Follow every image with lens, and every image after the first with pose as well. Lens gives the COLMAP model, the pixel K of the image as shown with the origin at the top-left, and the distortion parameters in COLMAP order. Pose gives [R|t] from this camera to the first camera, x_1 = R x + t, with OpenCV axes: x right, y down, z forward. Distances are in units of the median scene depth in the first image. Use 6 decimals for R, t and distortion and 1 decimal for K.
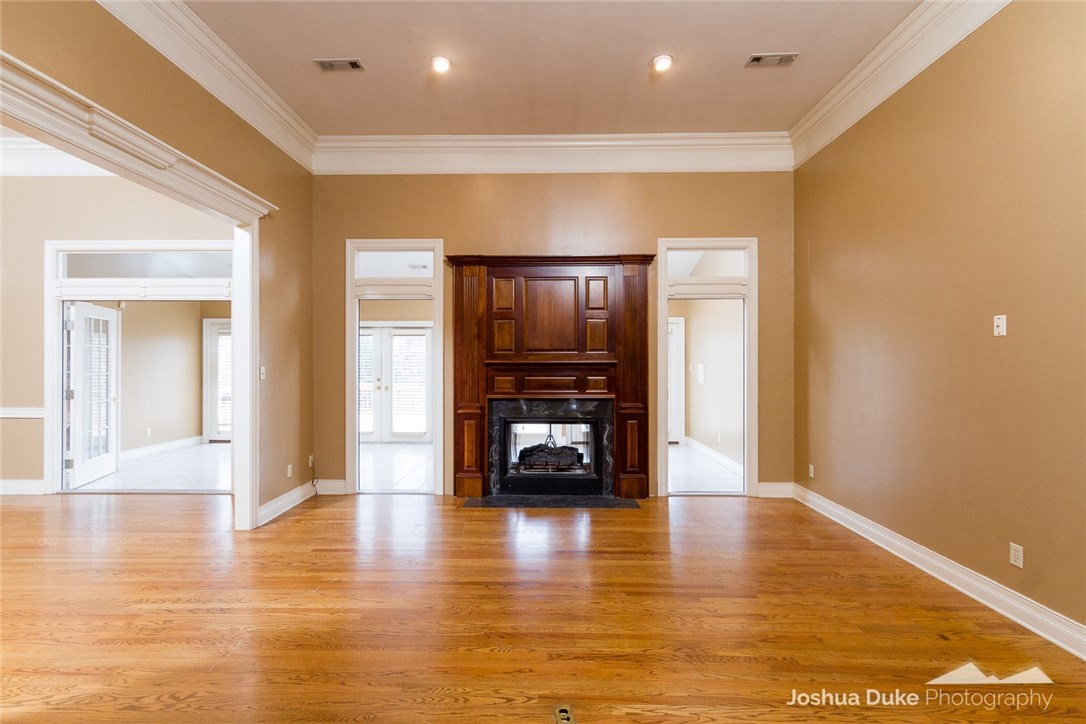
lens RADIAL K [[507.8, 0, 543.0], [0, 507.8, 362.0], [0, 0, 1]] dist [0.001908, 0.000649]
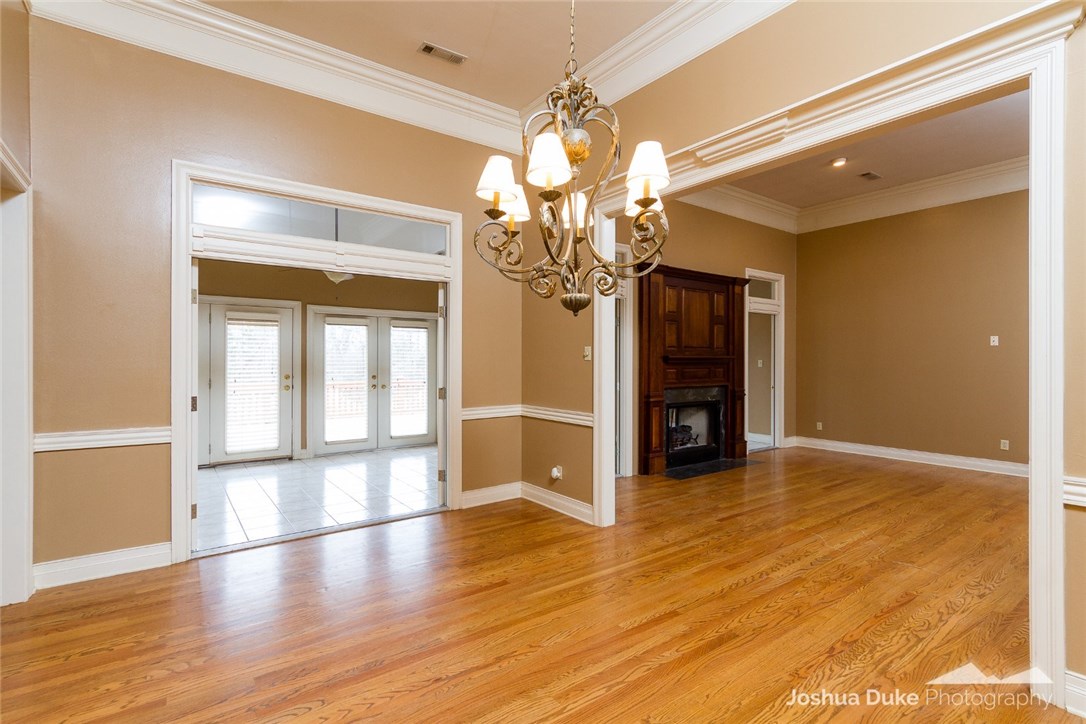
lens RADIAL K [[507.7, 0, 543.0], [0, 507.7, 362.0], [0, 0, 1]] dist [0.001856, -0.000163]
pose [[0.792127, -0.000289, 0.610357, -1.045399], [-0.003494, 0.999981, 0.005008, 0.007485], [-0.610347, -0.006100, 0.792111, 0.245972]]
